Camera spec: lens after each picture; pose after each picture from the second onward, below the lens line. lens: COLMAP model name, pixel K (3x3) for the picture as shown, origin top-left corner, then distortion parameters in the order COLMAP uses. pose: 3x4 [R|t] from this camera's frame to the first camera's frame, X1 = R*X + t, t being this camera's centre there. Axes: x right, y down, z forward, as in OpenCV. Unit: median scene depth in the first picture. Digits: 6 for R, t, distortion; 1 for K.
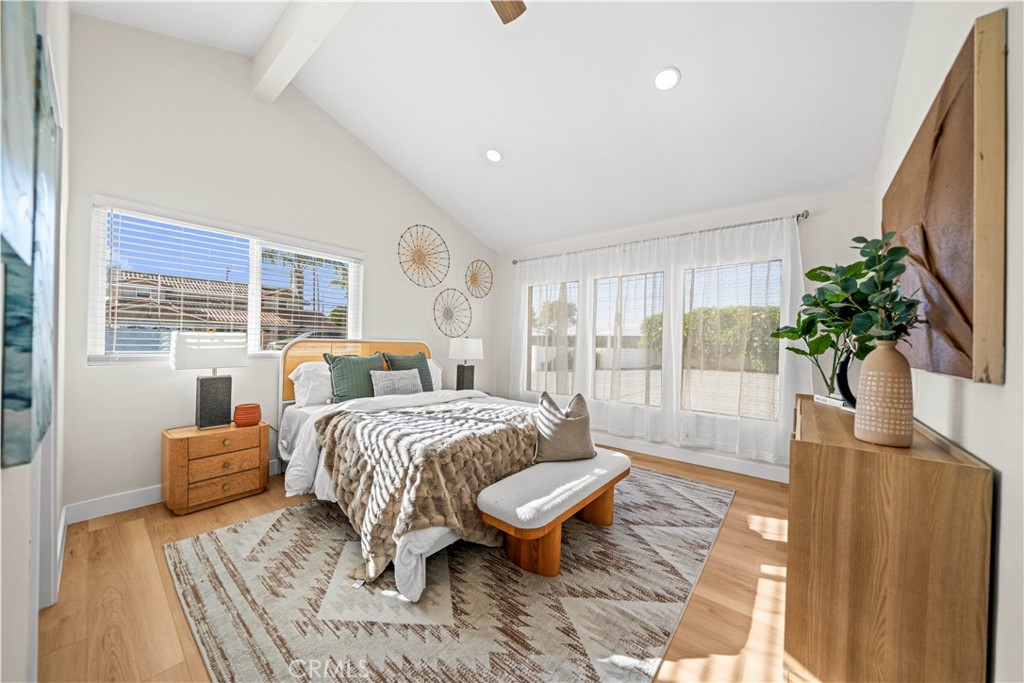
lens RADIAL K [[349.6, 0, 516.4], [0, 349.6, 345.5], [0, 0, 1]] dist [-0.003469, -0.000163]
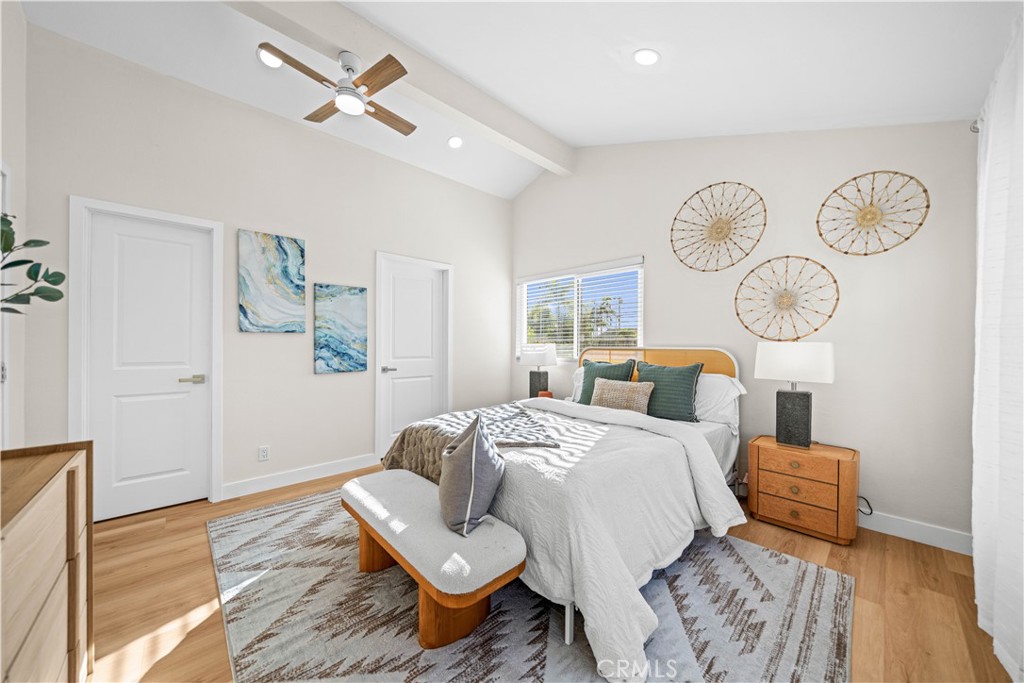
lens RADIAL K [[359.4, 0, 504.7], [0, 359.4, 335.7], [0, 0, 1]] dist [-0.001561, -0.000138]
pose [[-0.143763, -0.054788, -0.988094, 0.727701], [-0.023402, 0.998375, -0.051954, 0.013784], [0.989335, 0.015655, -0.144812, 1.005340]]
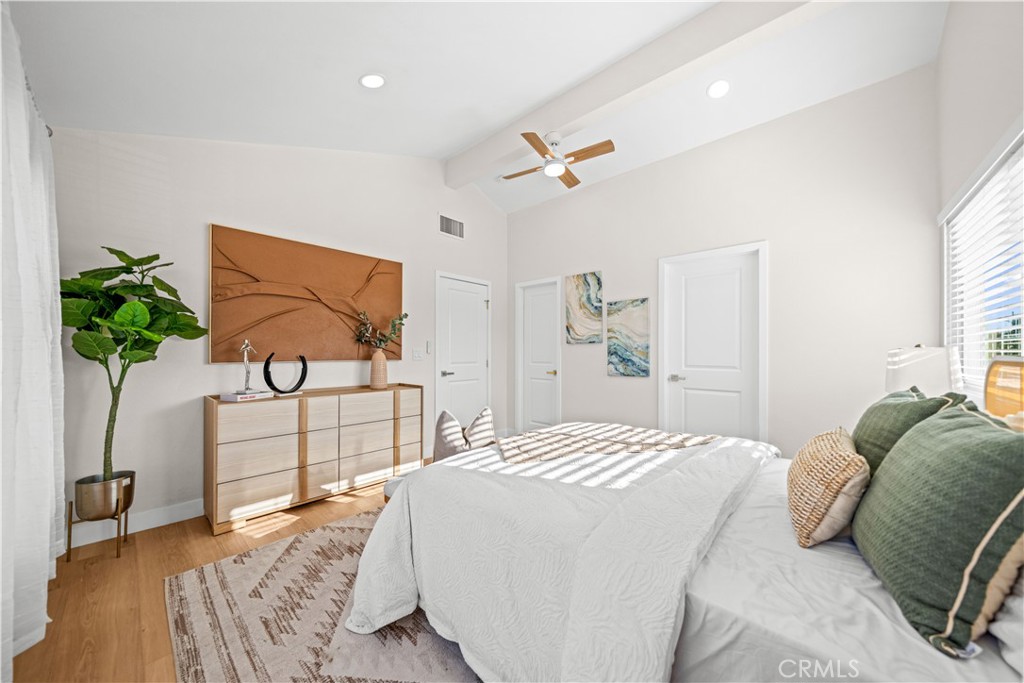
lens RADIAL K [[349.6, 0, 516.4], [0, 349.6, 345.5], [0, 0, 1]] dist [-0.003469, -0.000163]
pose [[-0.998066, -0.027382, 0.055815, -0.030205], [-0.027173, 0.999621, 0.004503, -0.024655], [-0.055917, 0.002977, -0.998431, 1.645599]]
